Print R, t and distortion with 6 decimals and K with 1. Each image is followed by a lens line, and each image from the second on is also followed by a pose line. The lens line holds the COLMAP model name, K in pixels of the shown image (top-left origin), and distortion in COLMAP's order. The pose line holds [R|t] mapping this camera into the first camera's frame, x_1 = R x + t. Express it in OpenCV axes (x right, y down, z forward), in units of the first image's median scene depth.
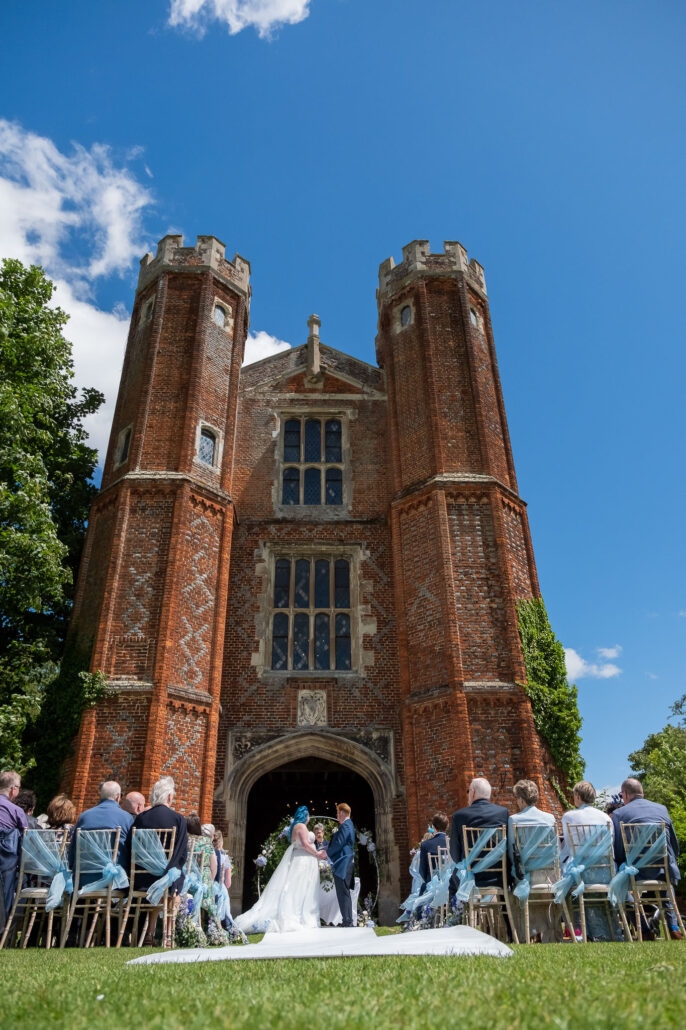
lens RADIAL K [[733.6, 0, 345.7], [0, 733.6, 507.0], [0, 0, 1]] dist [-0.005375, -0.002882]
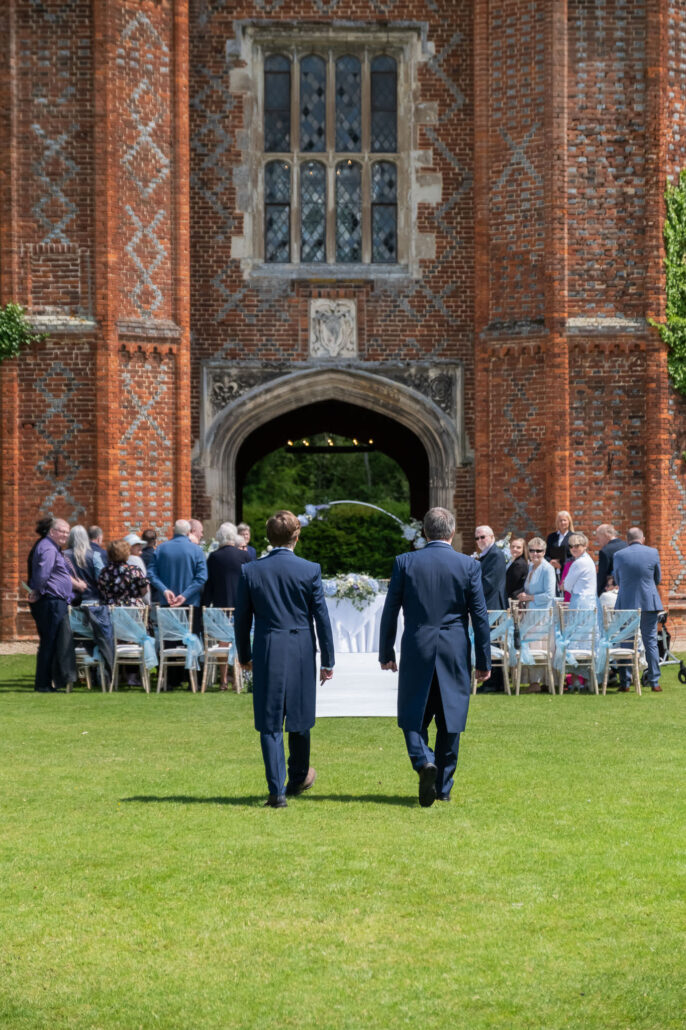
lens RADIAL K [[2682.1, 0, 373.3], [0, 2682.1, 624.8], [0, 0, 1]] dist [0.064119, 0.000000]
pose [[0.999866, 0.013089, -0.009796, 0.013944], [-0.005824, 0.845035, 0.534680, -0.735992], [0.015276, -0.534551, 0.844998, -1.063375]]
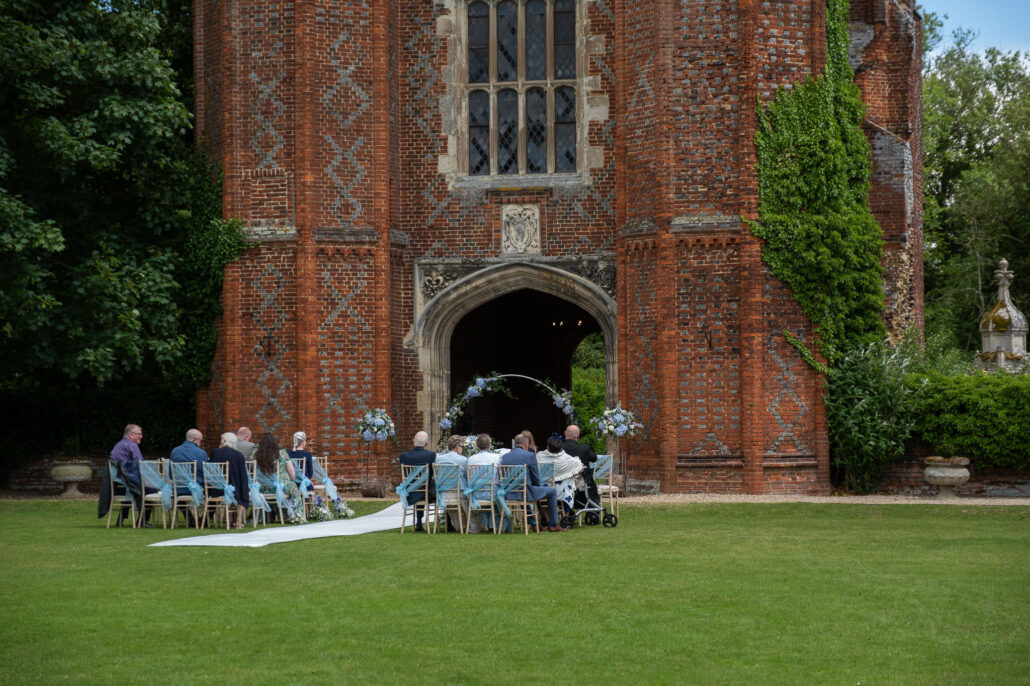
lens RADIAL K [[2682.1, 0, 500.6], [0, 2682.1, 405.0], [0, 0, 1]] dist [0.064119, 0.000000]
pose [[0.942192, 0.008735, -0.334959, 0.844889], [0.163181, 0.861142, 0.481462, -0.880081], [0.292653, -0.508289, 0.809936, -1.284957]]
